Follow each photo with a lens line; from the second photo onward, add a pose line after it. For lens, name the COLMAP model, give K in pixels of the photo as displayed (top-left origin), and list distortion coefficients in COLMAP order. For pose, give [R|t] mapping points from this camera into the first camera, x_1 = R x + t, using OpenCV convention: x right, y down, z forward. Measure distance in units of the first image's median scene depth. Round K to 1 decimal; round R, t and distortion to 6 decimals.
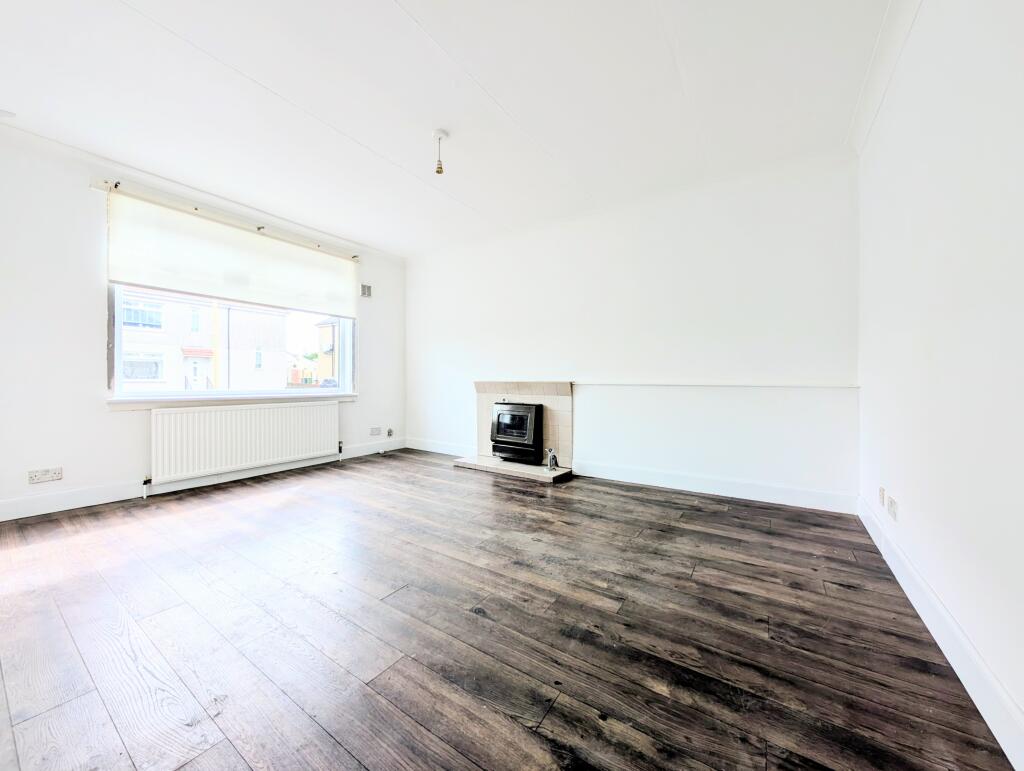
lens RADIAL K [[380.2, 0, 509.2], [0, 380.2, 383.7], [0, 0, 1]] dist [-0.000297, -0.000188]
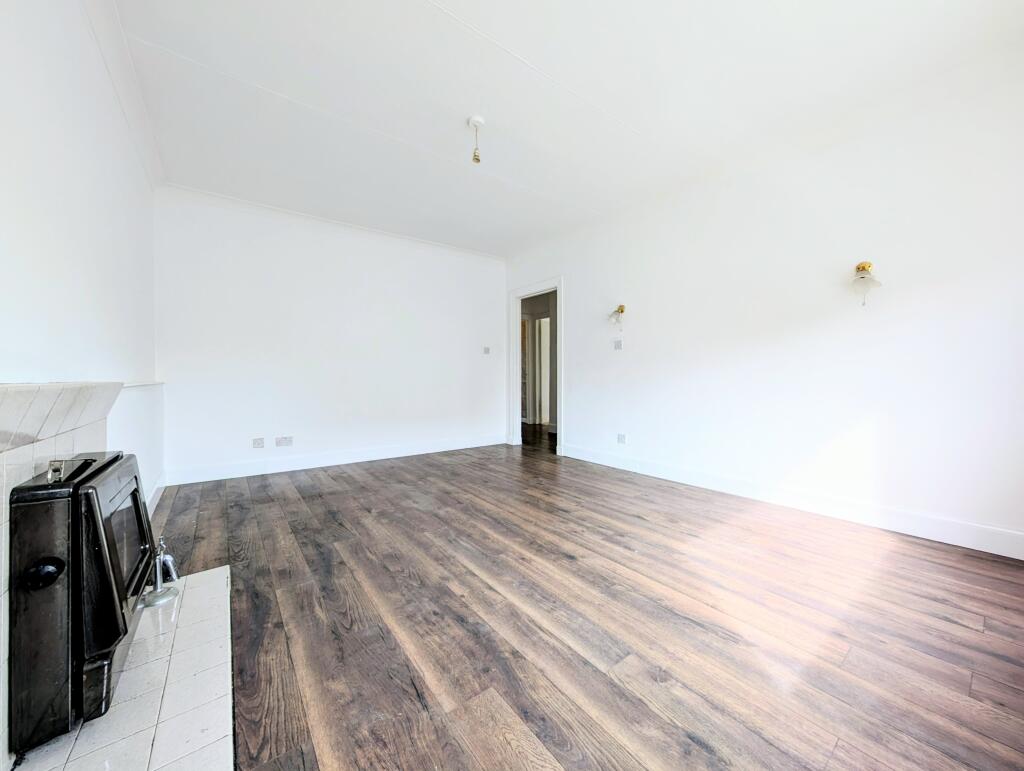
lens RADIAL K [[380.2, 0, 509.2], [0, 380.2, 383.7], [0, 0, 1]] dist [-0.000297, -0.000188]
pose [[-0.946659, -0.004749, 0.322202, -0.545509], [0.004227, 0.999622, 0.027153, -0.019439], [-0.322209, 0.027066, -0.946281, 1.799154]]
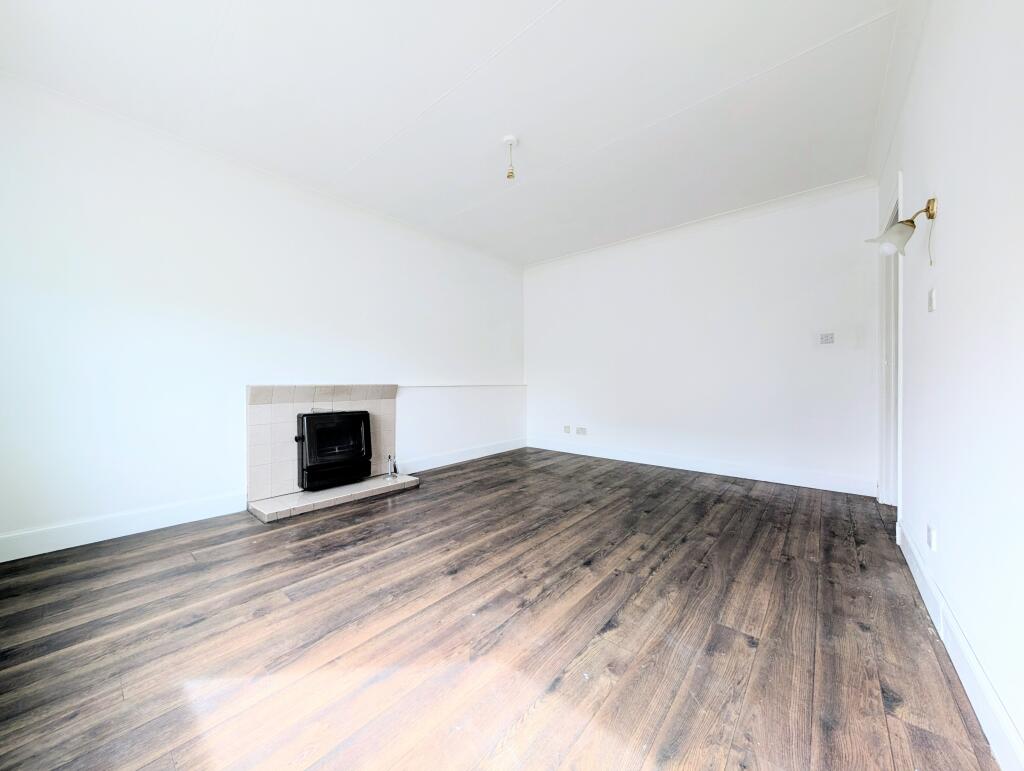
lens RADIAL K [[370.8, 0, 512.1], [0, 370.8, 379.6], [0, 0, 1]] dist [-0.000281, 0.000128]
pose [[0.108497, 0.004531, 0.994086, -1.111852], [0.015265, 0.999864, -0.006223, -0.010298], [-0.993980, 0.015850, 0.108413, 0.849605]]
